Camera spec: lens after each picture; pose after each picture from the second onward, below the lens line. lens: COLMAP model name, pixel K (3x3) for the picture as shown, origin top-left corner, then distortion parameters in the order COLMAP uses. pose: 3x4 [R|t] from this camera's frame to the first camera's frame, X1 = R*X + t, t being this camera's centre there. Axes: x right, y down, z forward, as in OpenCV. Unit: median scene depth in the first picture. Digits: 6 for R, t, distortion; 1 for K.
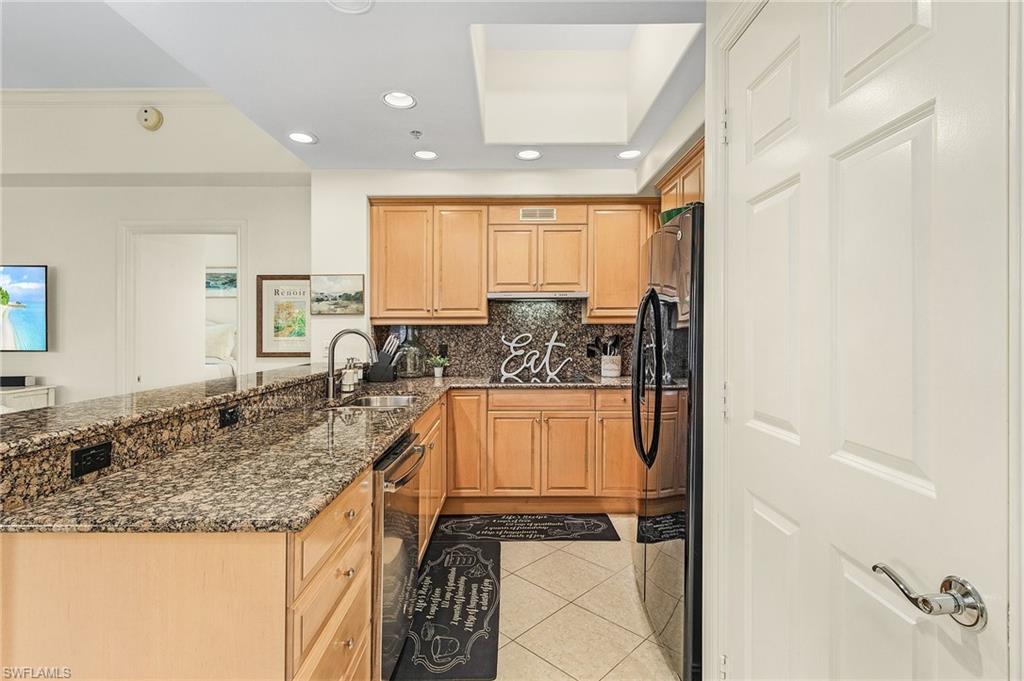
lens RADIAL K [[486.7, 0, 506.9], [0, 486.7, 330.0], [0, 0, 1]] dist [0.000263, -0.000692]
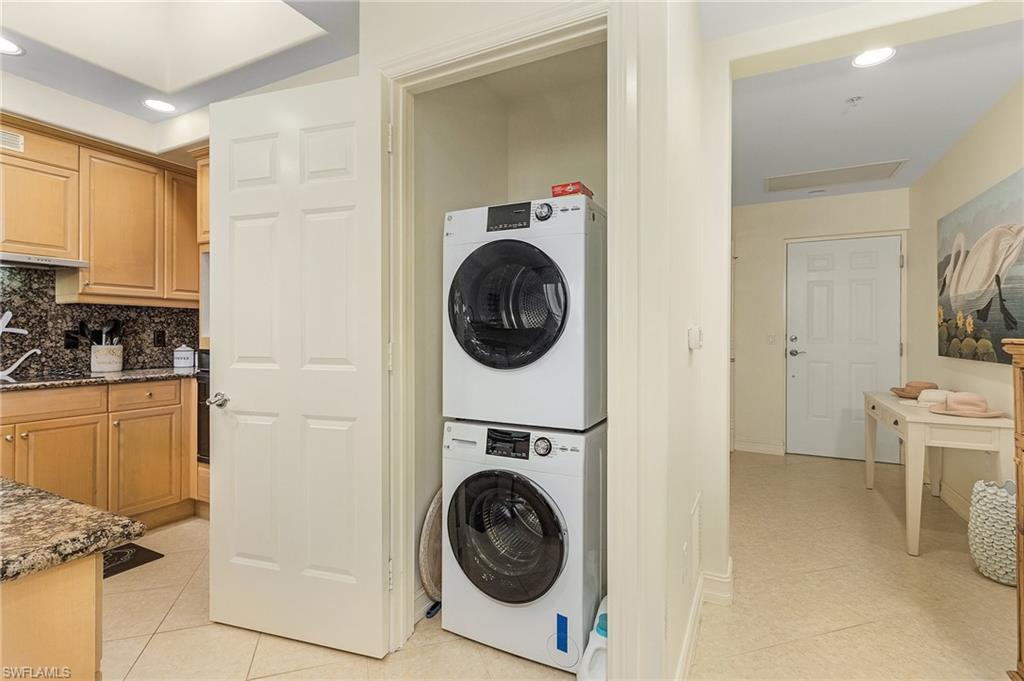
lens RADIAL K [[486.7, 0, 506.9], [0, 486.7, 330.0], [0, 0, 1]] dist [0.000263, -0.000692]
pose [[0.452402, 0.010745, 0.891749, -0.198103], [-0.004268, 0.999942, -0.009884, 0.032887], [-0.891804, 0.000666, 0.452422, 0.061241]]
